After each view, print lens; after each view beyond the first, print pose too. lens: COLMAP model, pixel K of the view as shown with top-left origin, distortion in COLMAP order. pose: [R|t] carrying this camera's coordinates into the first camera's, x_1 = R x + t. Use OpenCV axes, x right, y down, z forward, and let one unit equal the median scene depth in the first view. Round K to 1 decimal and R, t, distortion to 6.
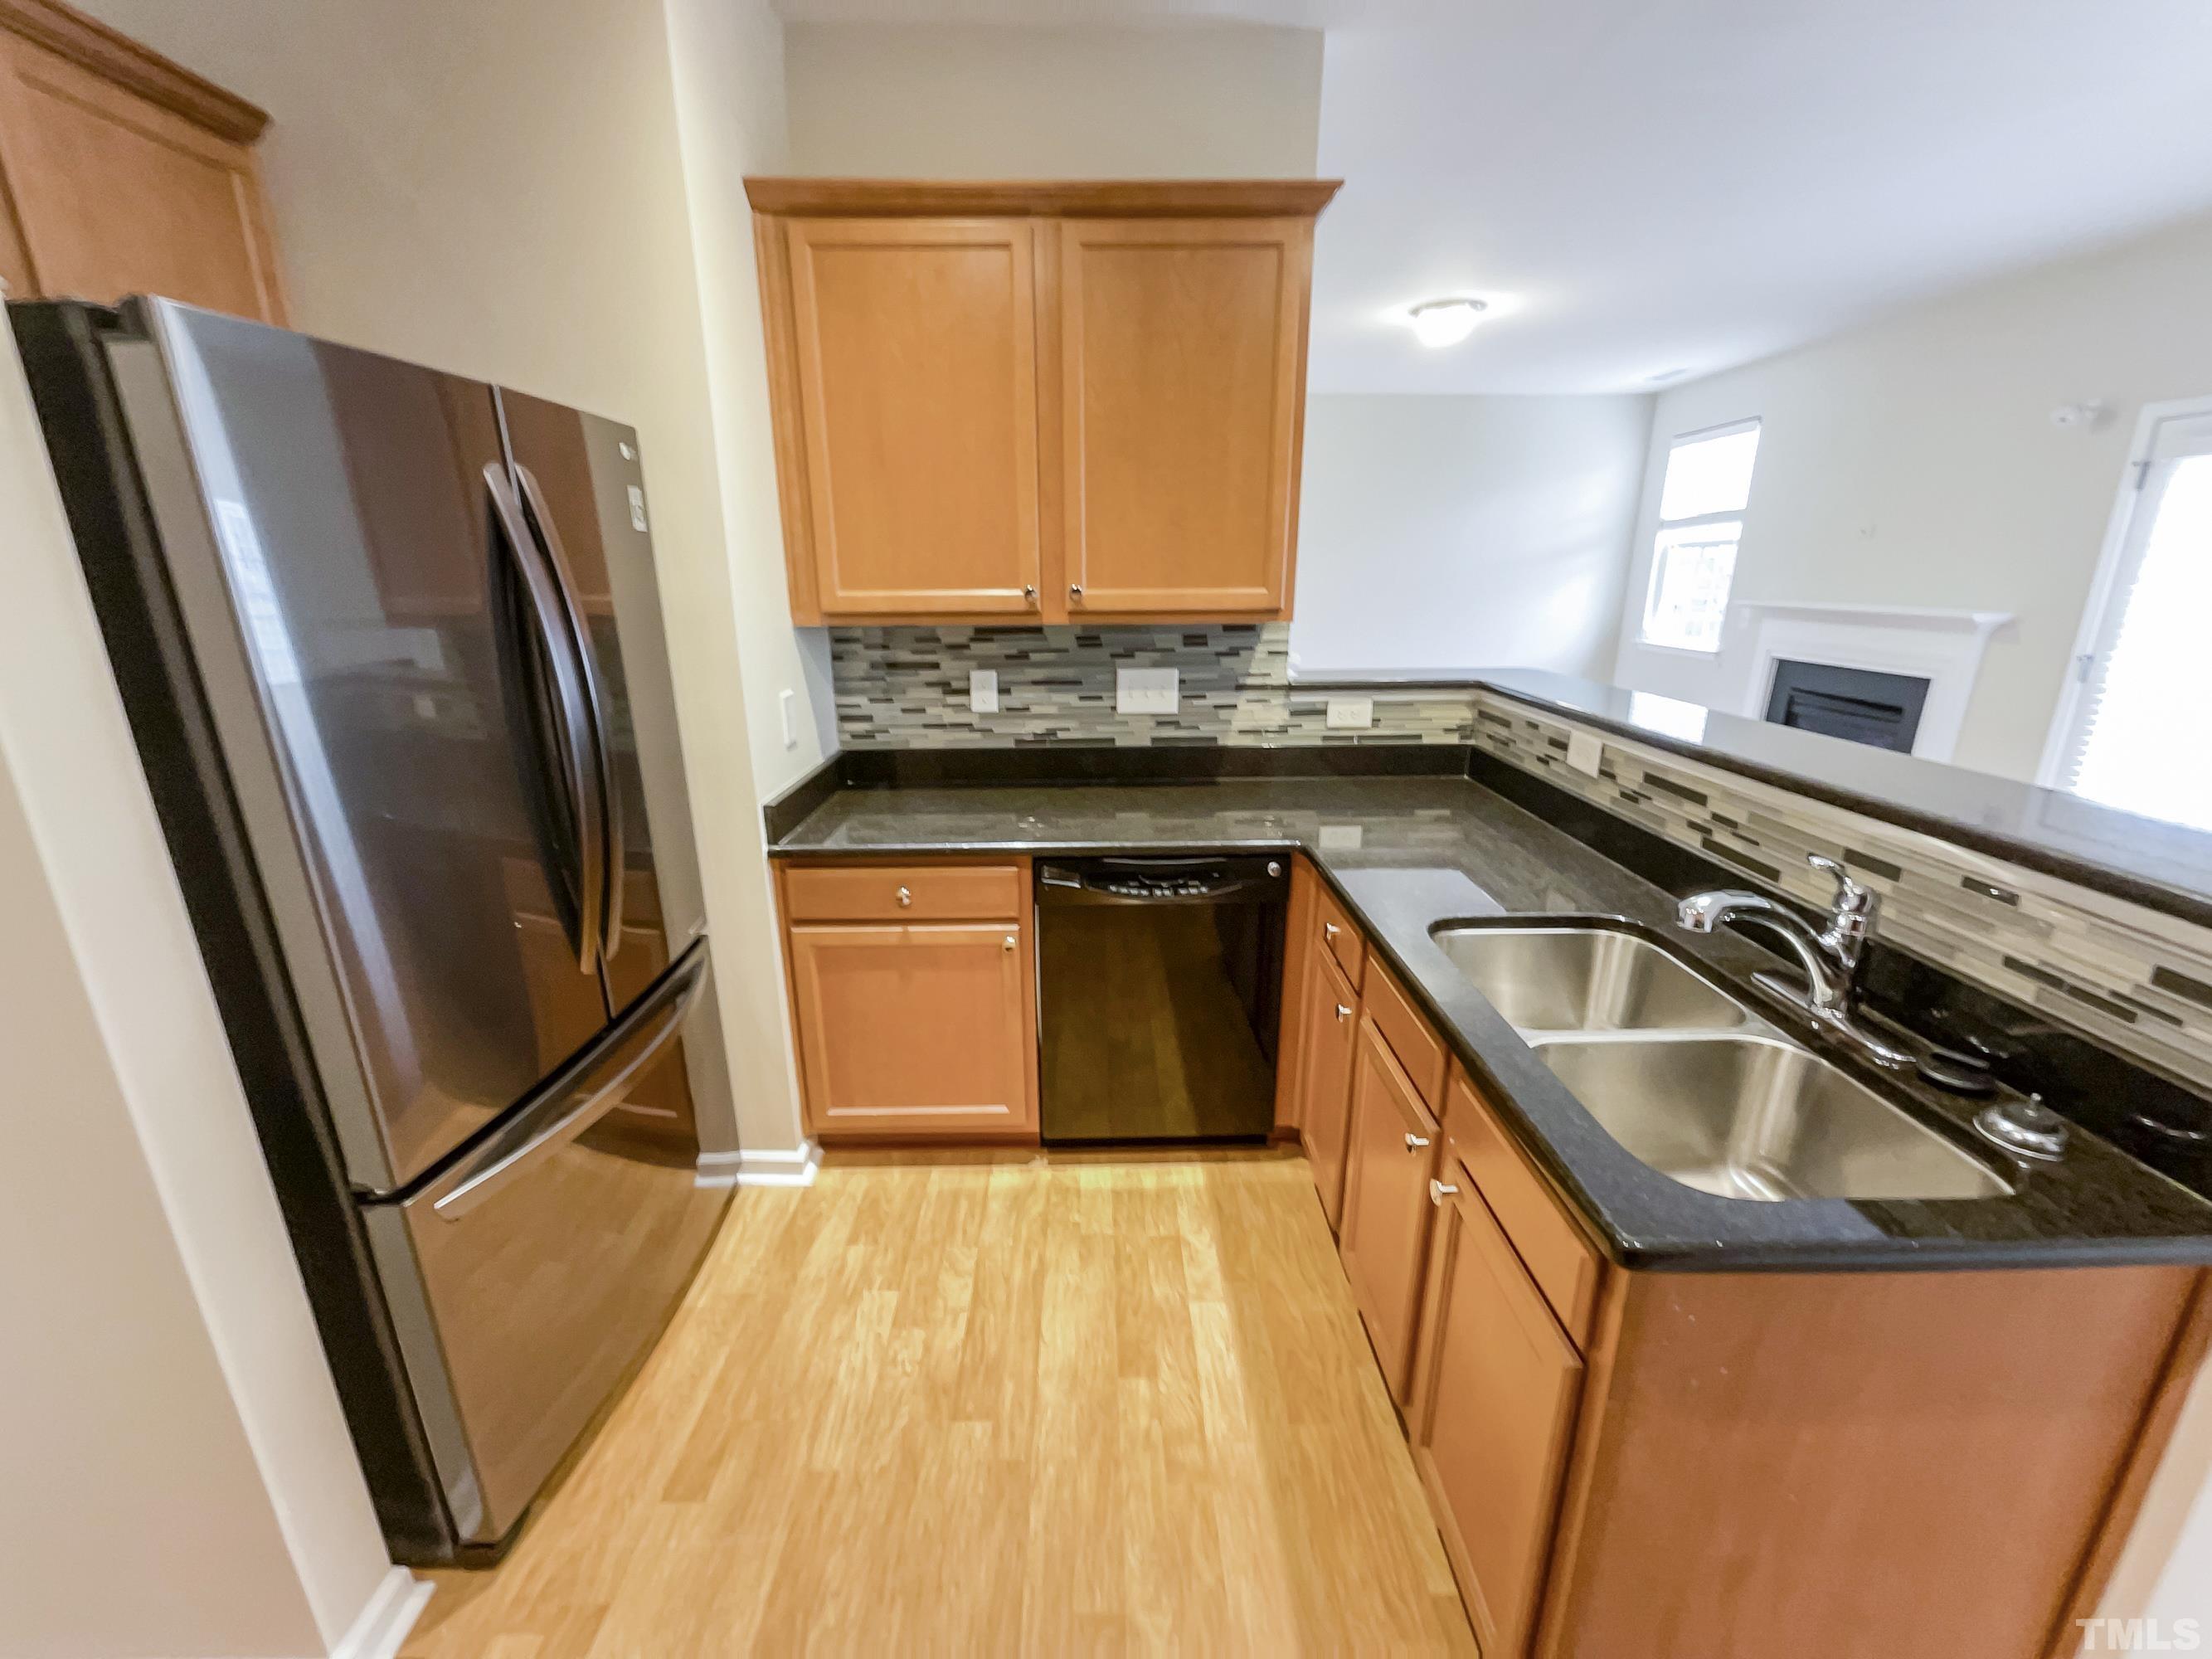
lens RADIAL K [[882.7, 0, 1106.0], [0, 882.7, 829.5], [0, 0, 1]] dist [-0.002954, -0.000127]
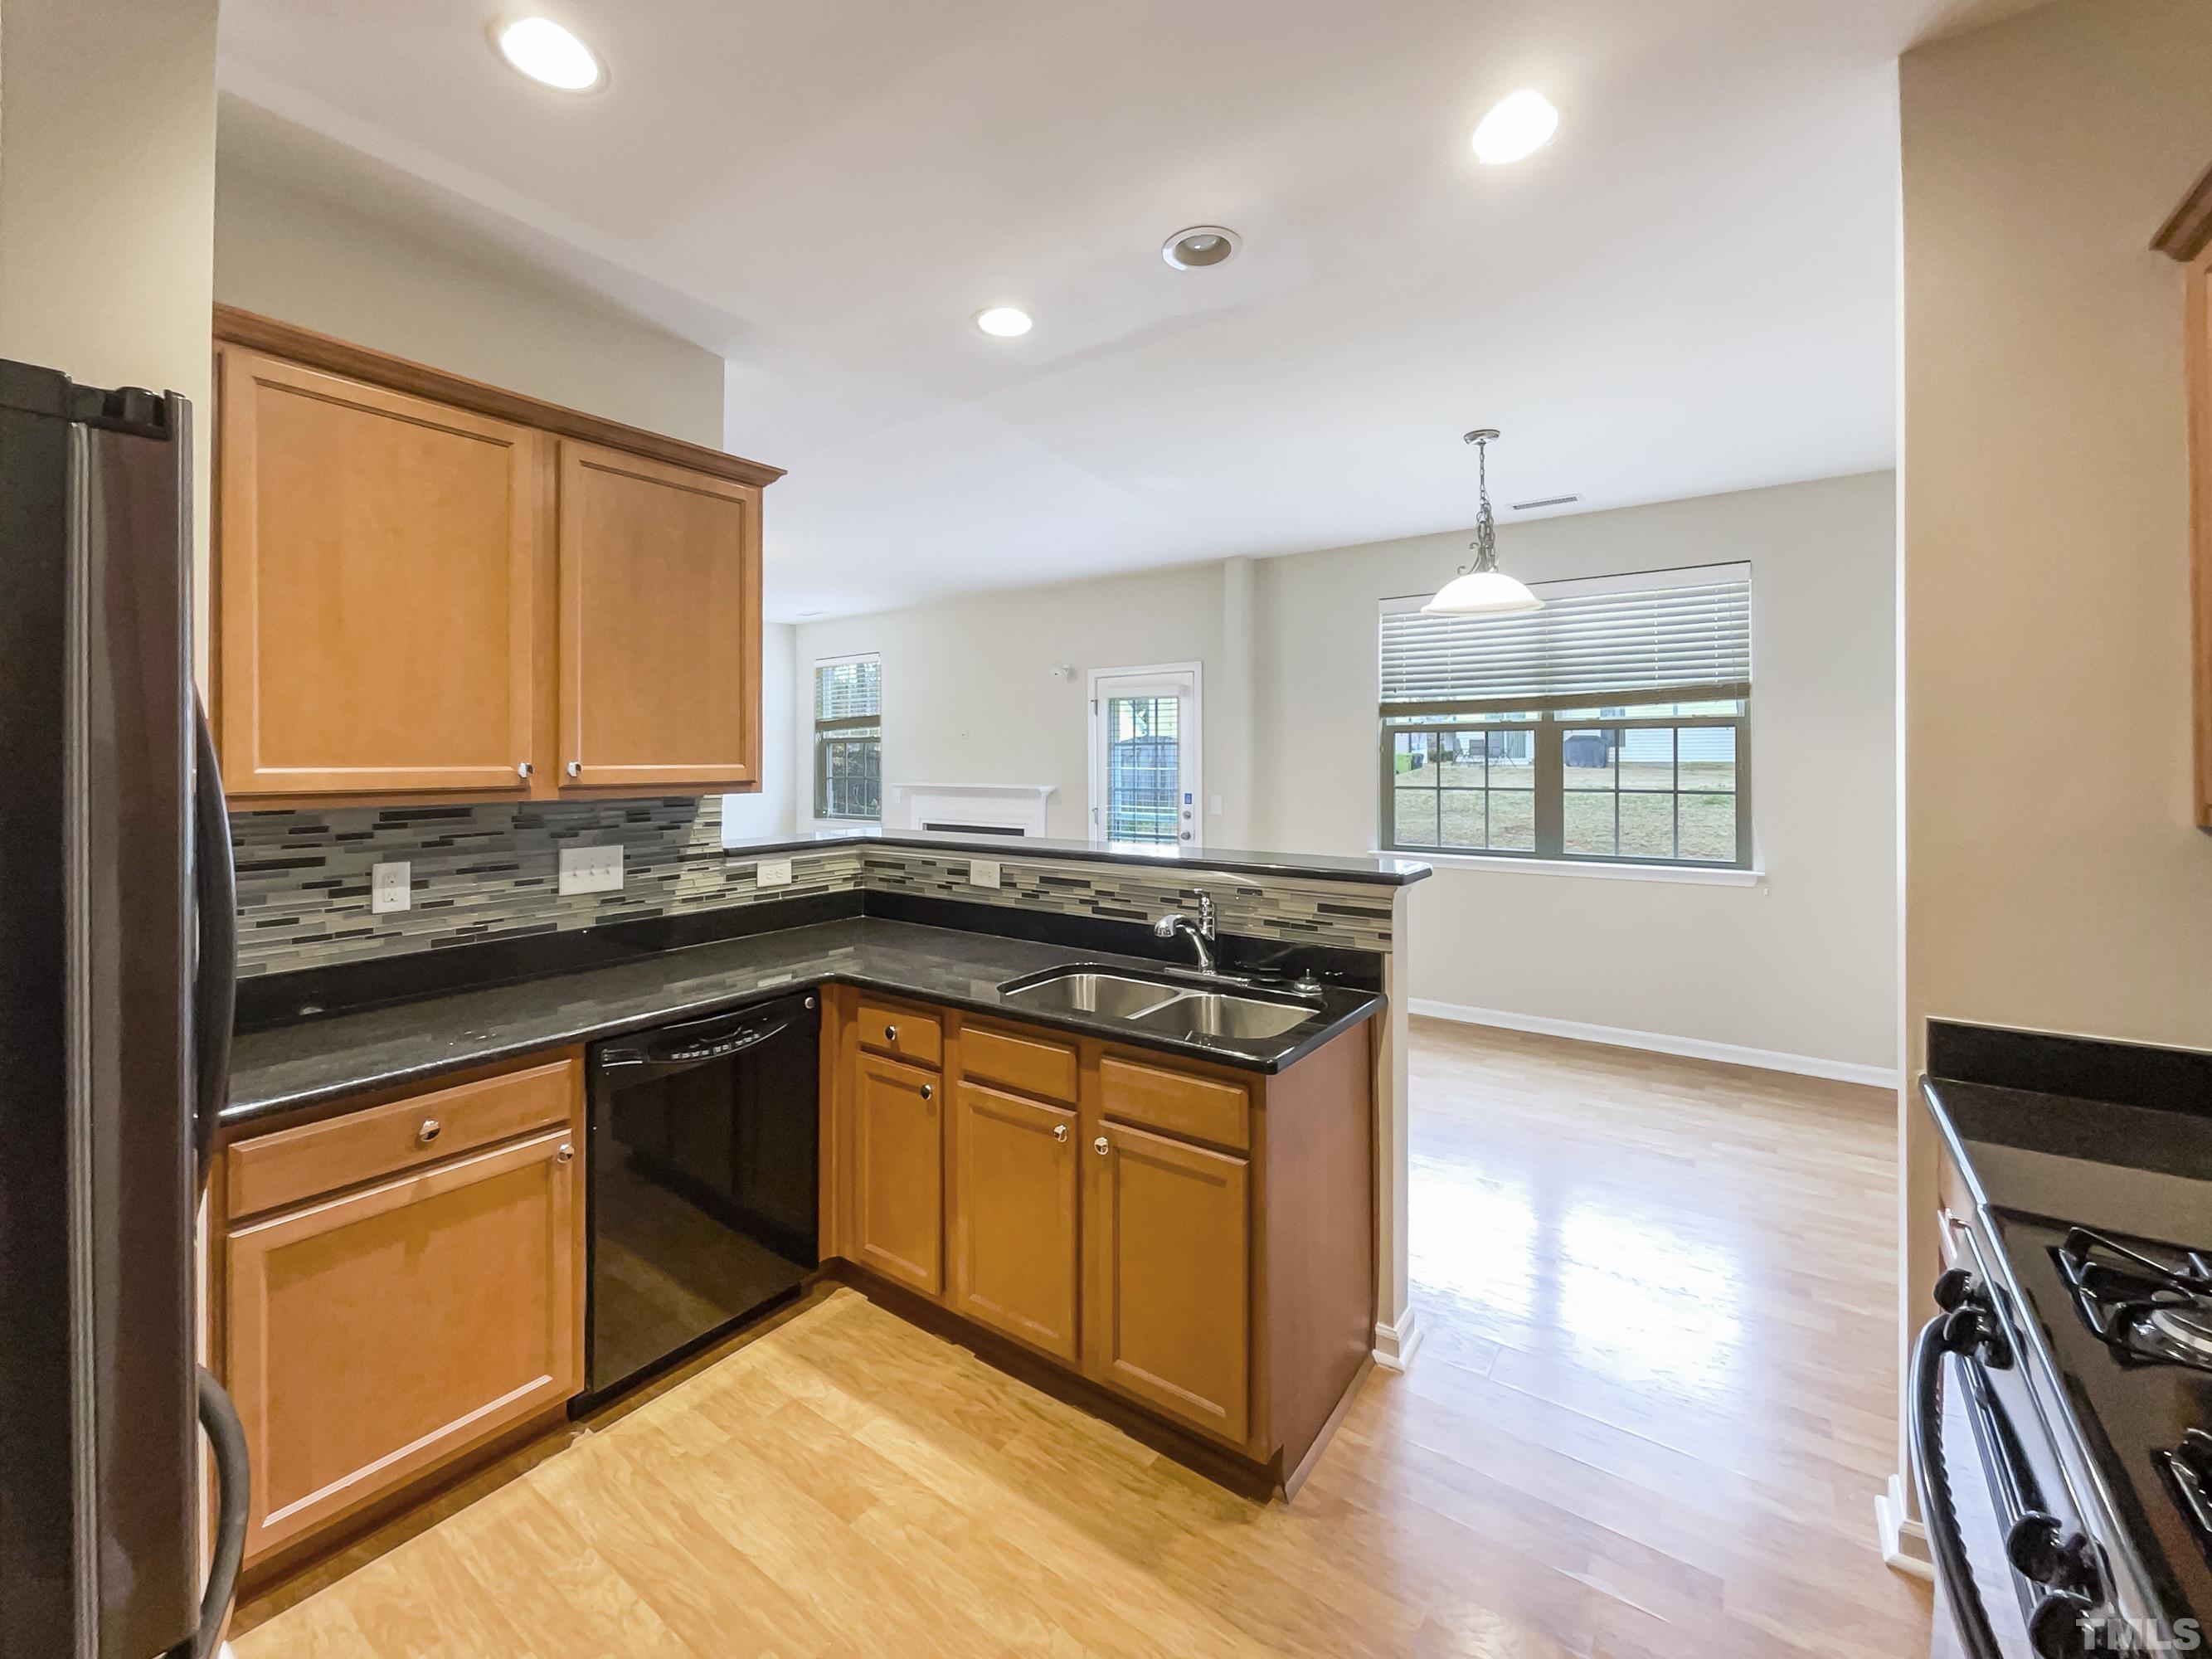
lens RADIAL K [[910.0, 0, 1080.5], [0, 910.0, 767.0], [0, 0, 1]] dist [-0.000573, 0.000211]
pose [[0.611751, -0.002632, 0.791046, -0.451323], [0.226708, 0.958631, -0.172133, 0.030931], [-0.757868, 0.284639, 0.587041, -0.024812]]
